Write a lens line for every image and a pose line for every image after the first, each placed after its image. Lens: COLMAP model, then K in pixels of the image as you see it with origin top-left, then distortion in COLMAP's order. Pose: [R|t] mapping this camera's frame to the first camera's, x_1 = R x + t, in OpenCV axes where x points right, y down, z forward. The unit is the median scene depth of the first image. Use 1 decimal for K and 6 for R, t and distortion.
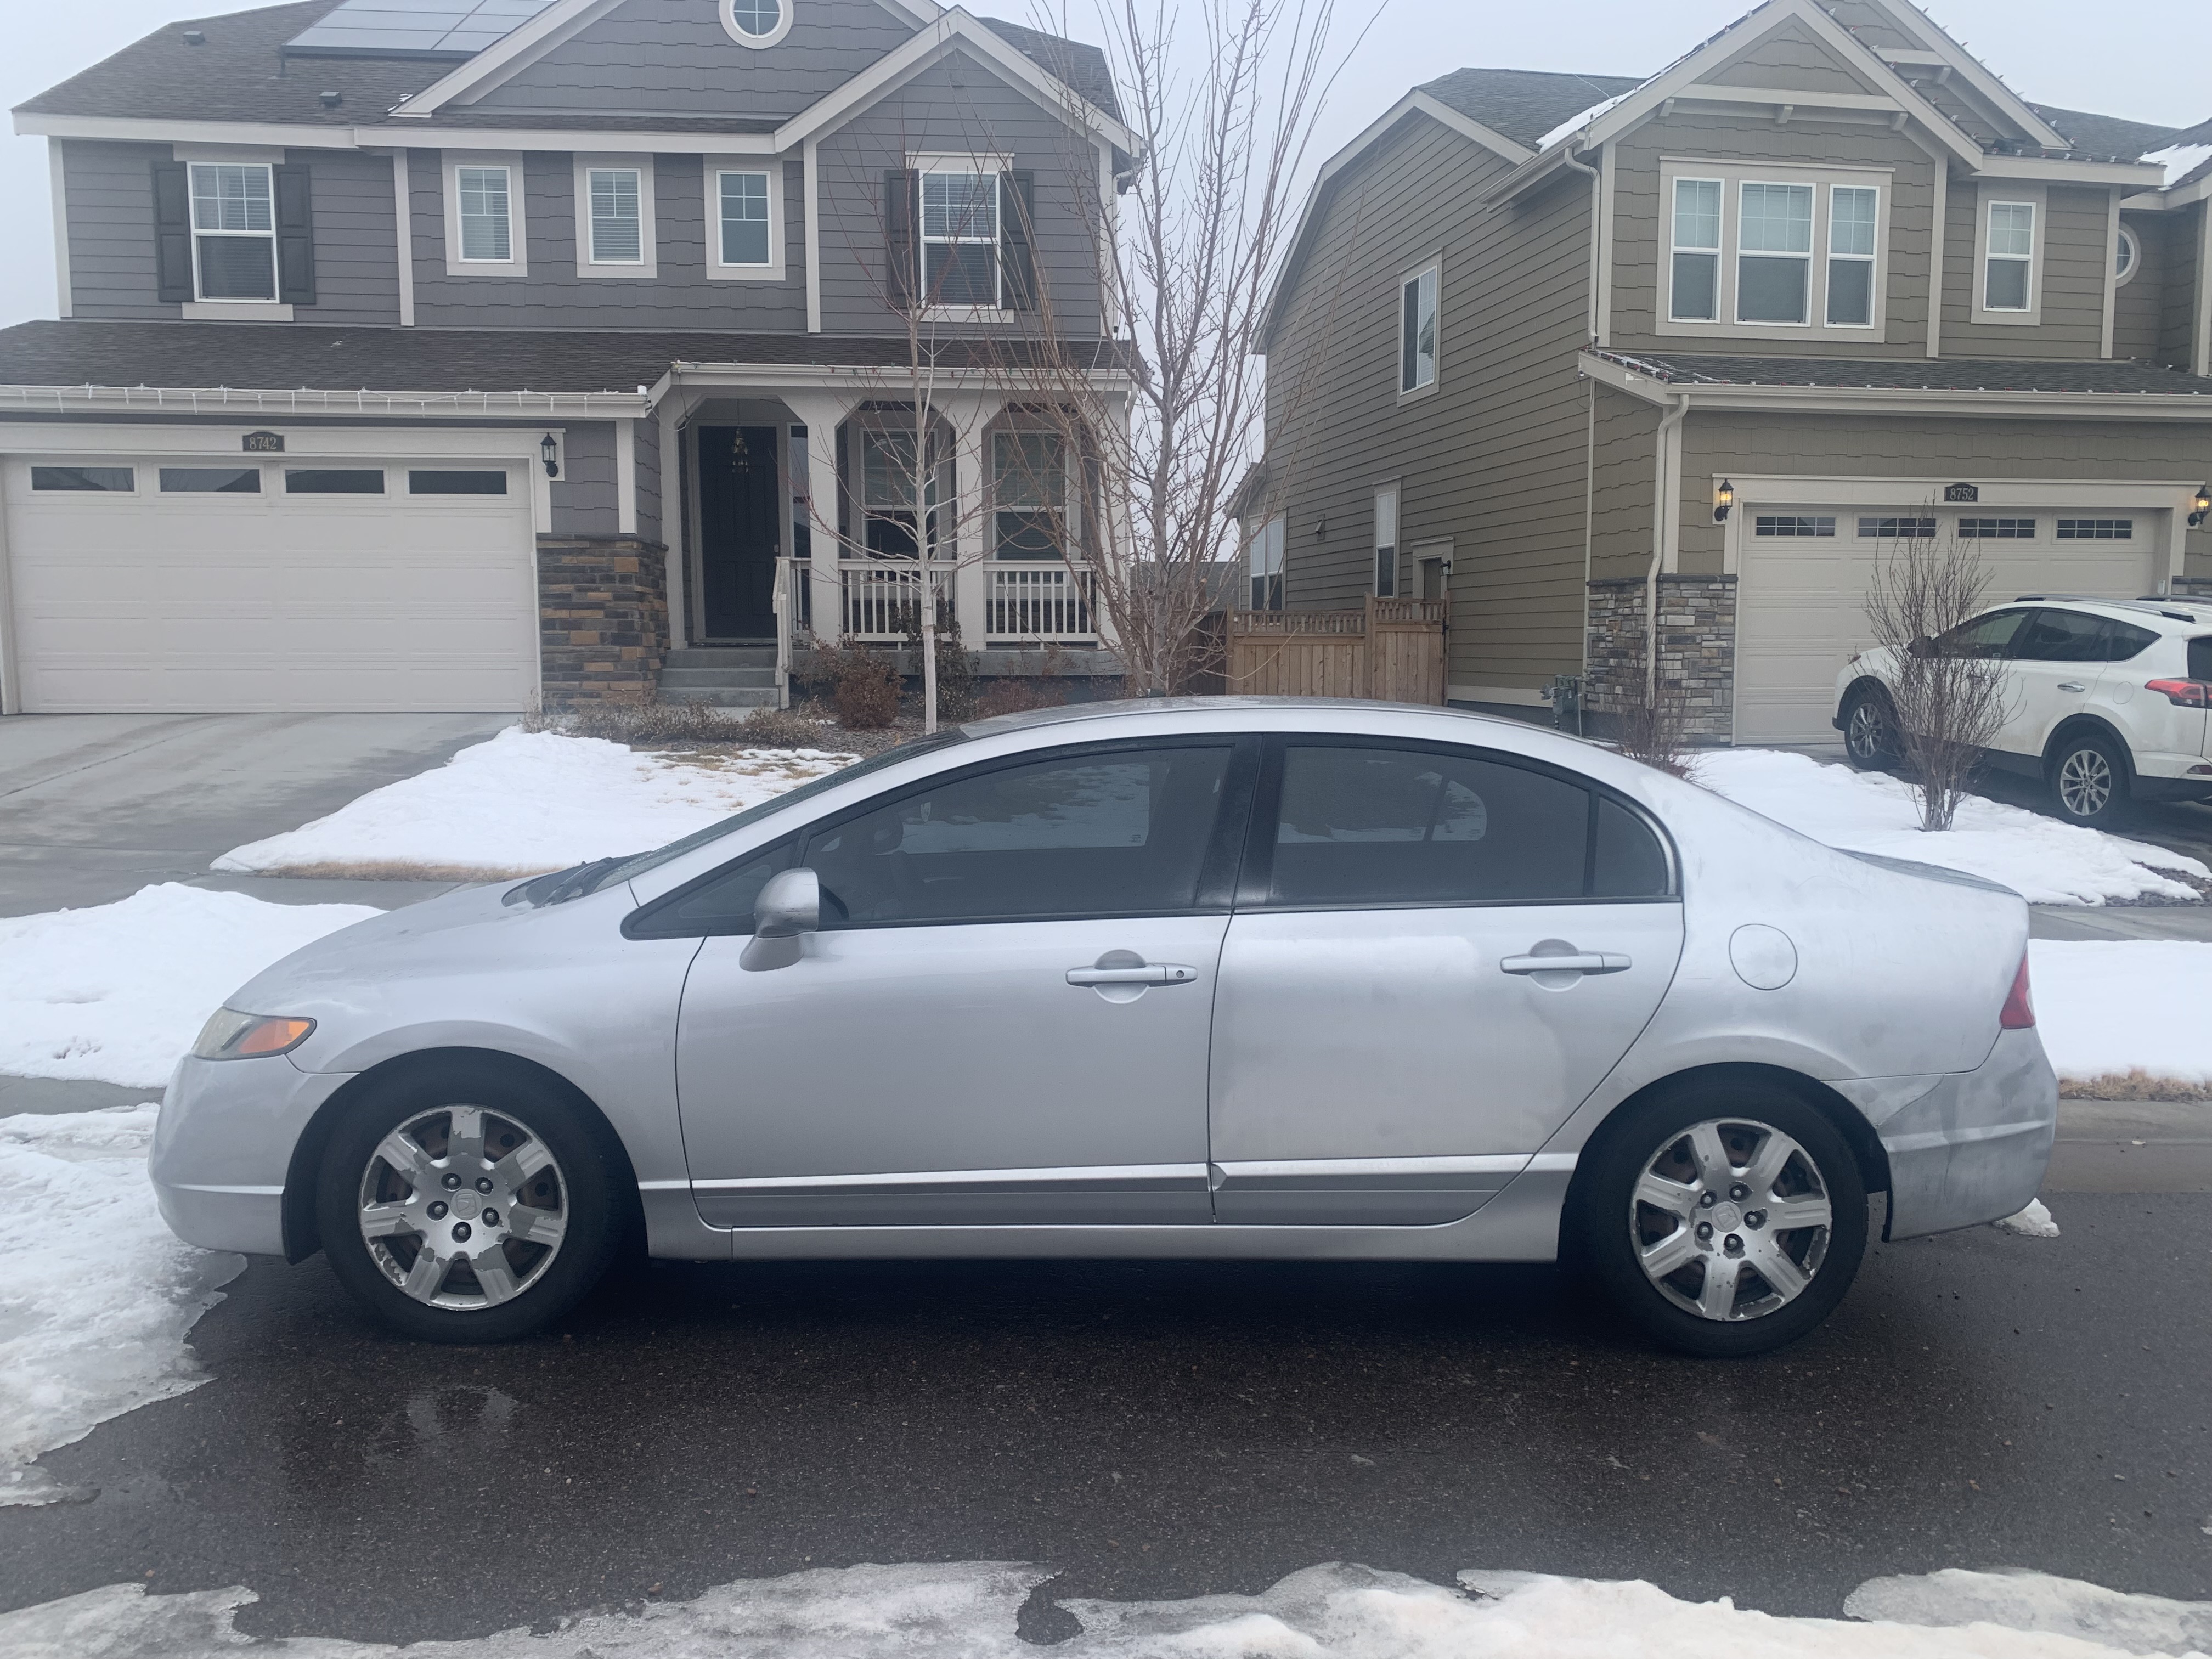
lens RADIAL K [[1715.0, 0, 1106.0], [0, 1715.0, 829.5], [0, 0, 1]] dist [0.013811, -0.003909]
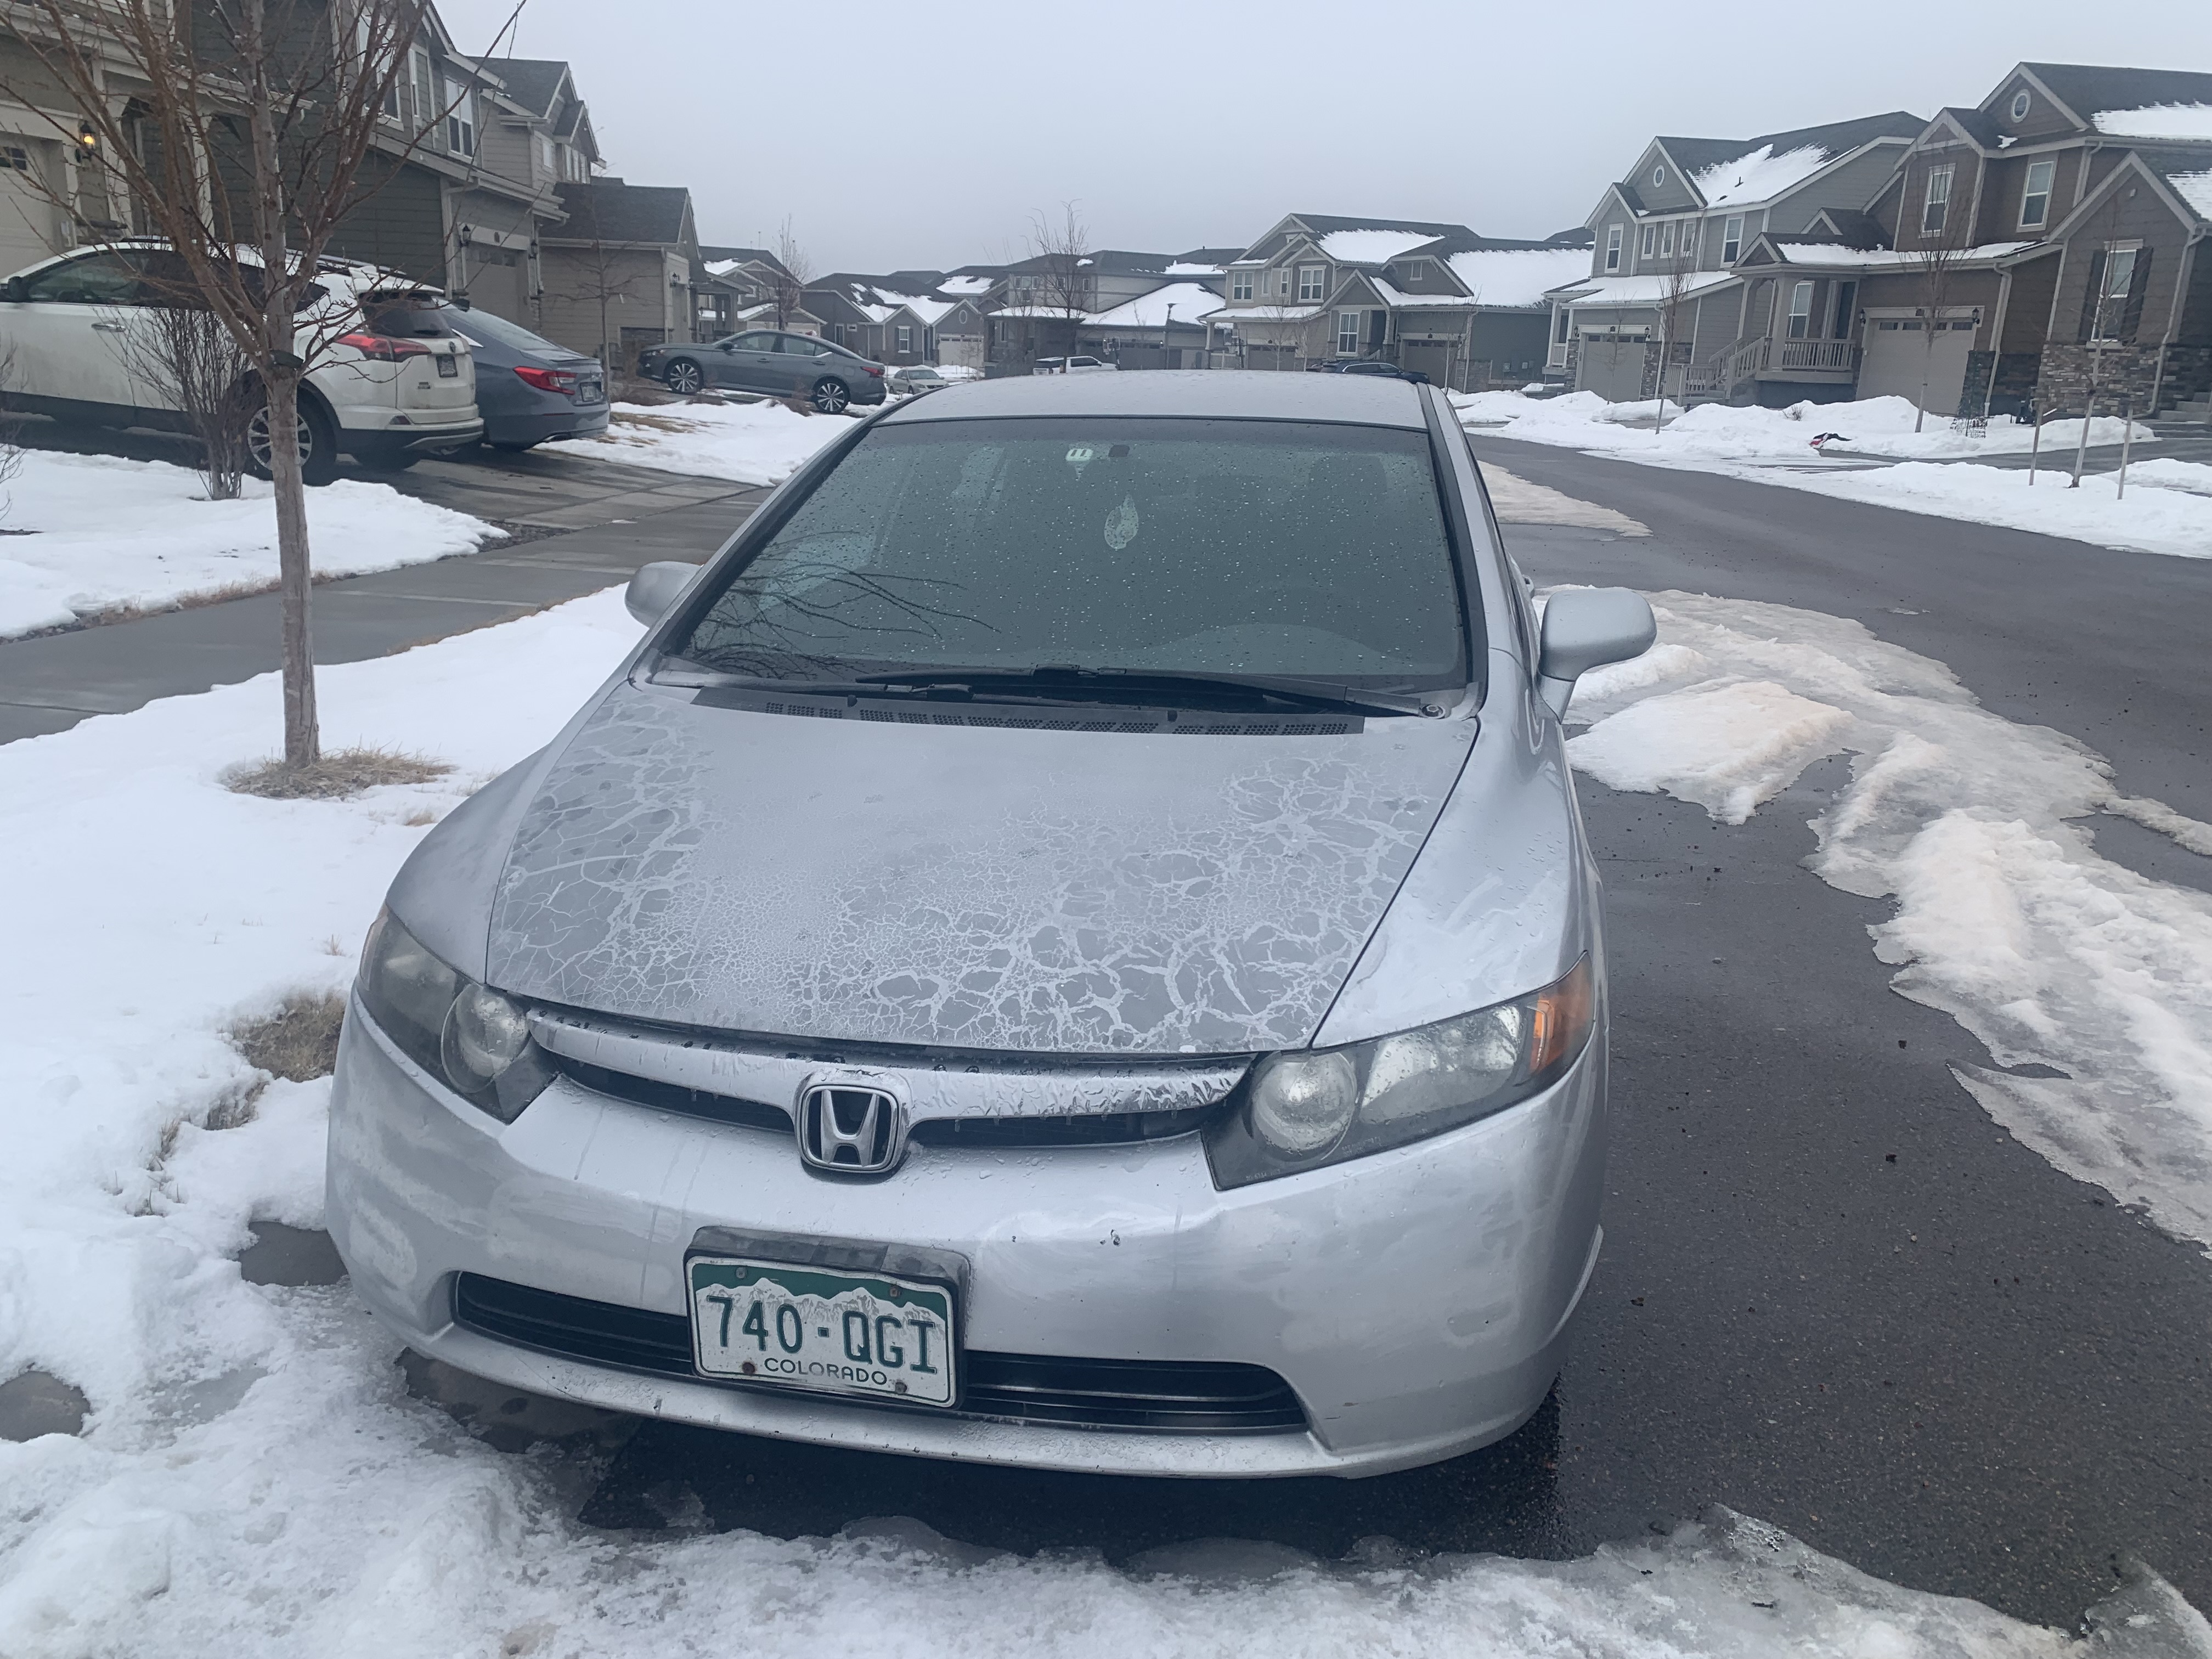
lens RADIAL K [[1715.0, 0, 1106.0], [0, 1715.0, 829.5], [0, 0, 1]] dist [0.013811, -0.003909]
pose [[0.216790, -0.264715, 0.939643, -0.339199], [0.072218, 0.964245, 0.254984, -0.030655], [-0.973543, 0.012581, 0.228156, 0.332818]]
